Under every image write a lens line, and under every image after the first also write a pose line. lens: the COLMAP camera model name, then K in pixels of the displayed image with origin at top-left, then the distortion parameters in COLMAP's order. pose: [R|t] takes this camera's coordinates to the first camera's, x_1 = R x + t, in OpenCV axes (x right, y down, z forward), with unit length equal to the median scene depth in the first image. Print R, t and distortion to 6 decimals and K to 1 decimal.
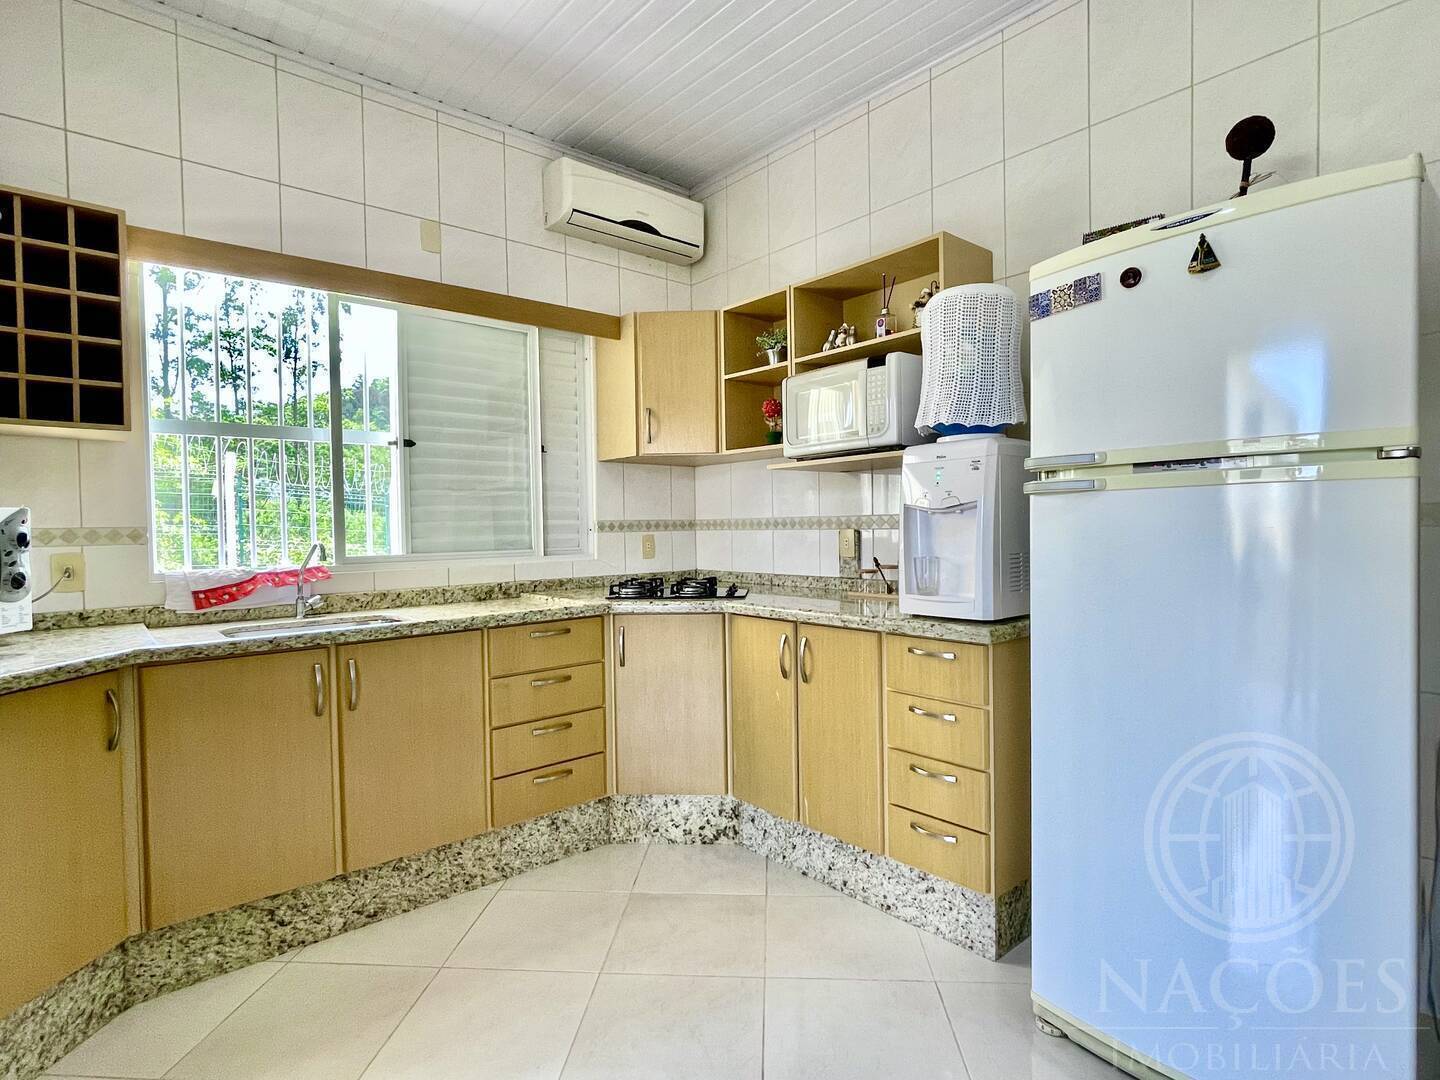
lens RADIAL K [[766.4, 0, 720.0], [0, 766.4, 540.0], [0, 0, 1]] dist [-0.003656, -0.001499]
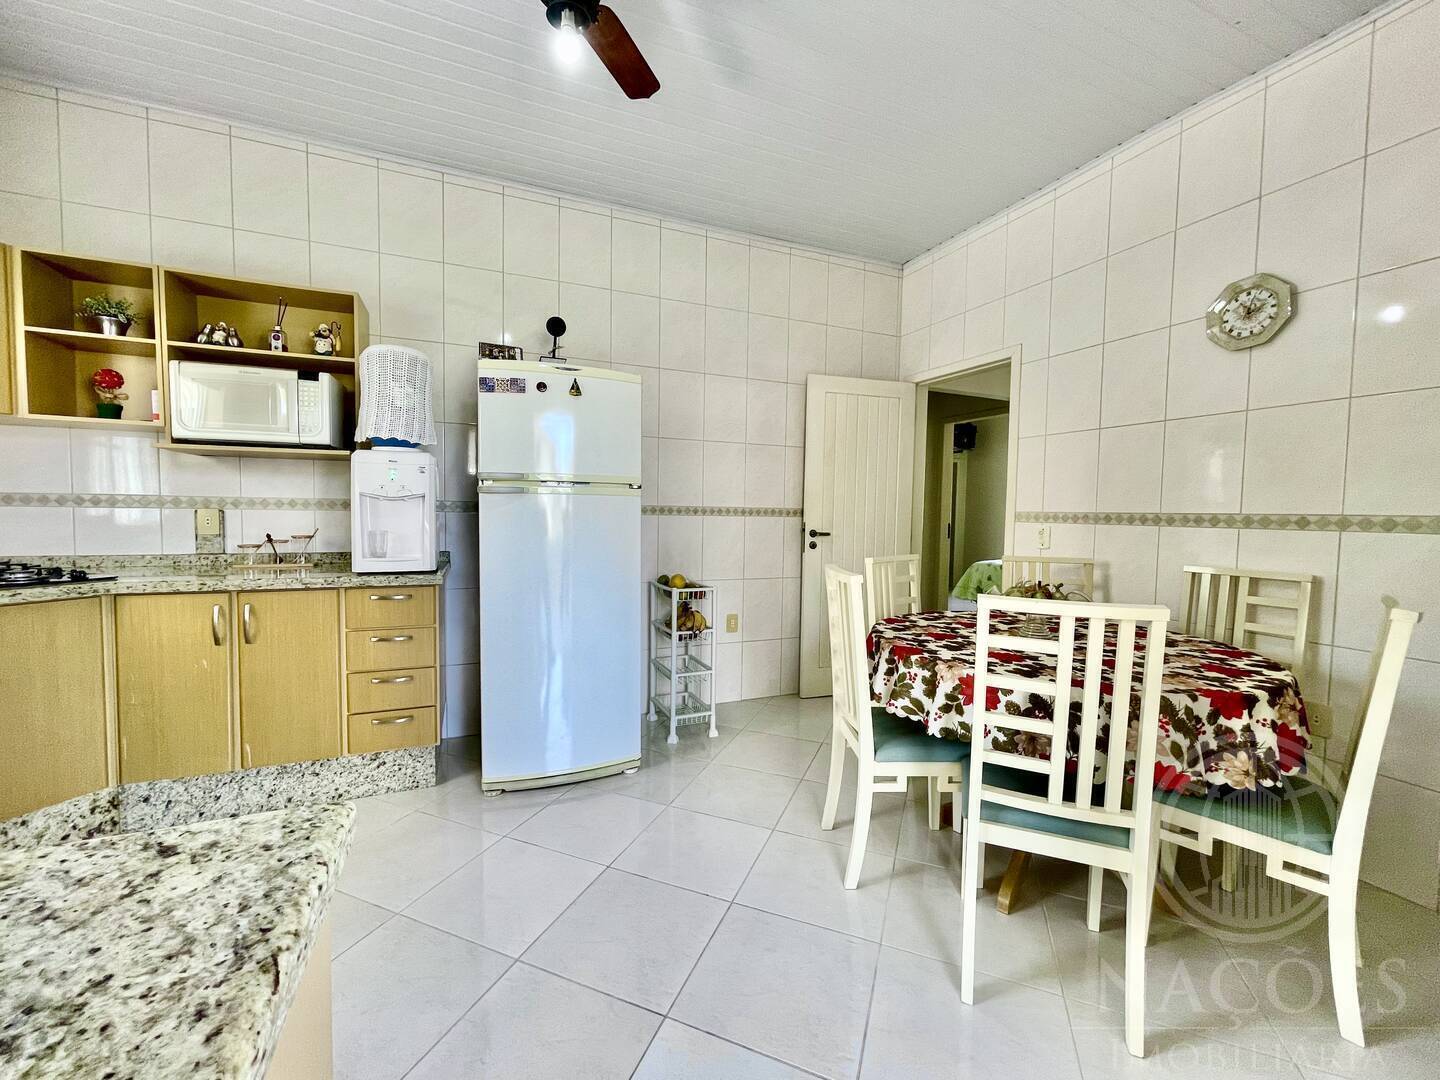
lens RADIAL K [[579.5, 0, 720.0], [0, 579.5, 540.0], [0, 0, 1]] dist [0.001901, 0.000248]
pose [[0.289620, -0.028941, 0.956704, -0.453839], [-0.003014, 0.999510, 0.031148, 0.002568], [-0.957137, -0.011904, 0.289391, 0.070550]]
